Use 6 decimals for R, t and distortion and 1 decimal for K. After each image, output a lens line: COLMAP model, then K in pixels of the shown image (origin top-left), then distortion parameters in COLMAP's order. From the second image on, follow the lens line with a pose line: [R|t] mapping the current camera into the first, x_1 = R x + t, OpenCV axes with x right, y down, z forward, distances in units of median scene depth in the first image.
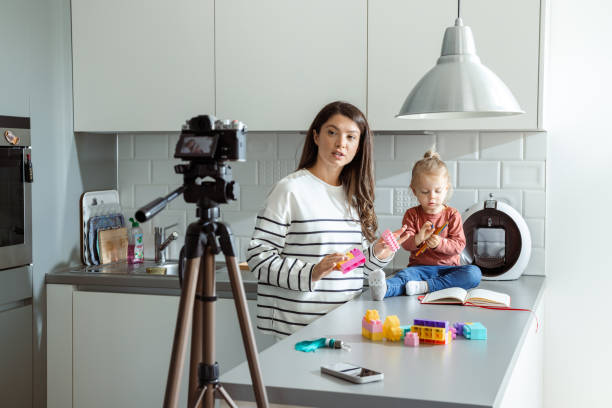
lens RADIAL K [[892.2, 0, 306.0], [0, 892.2, 204.0], [0, 0, 1]] dist [0.090349, -0.050591]
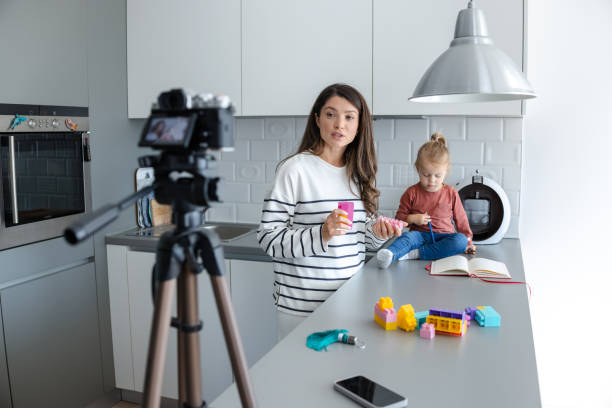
lens RADIAL K [[567.4, 0, 306.0], [0, 567.4, 204.0], [0, 0, 1]] dist [-0.092158, -0.003308]
pose [[0.999654, 0.000198, -0.026290, 0.002835], [0.001581, 0.997708, 0.067647, -0.022400], [0.026243, -0.067665, 0.997363, 0.337679]]
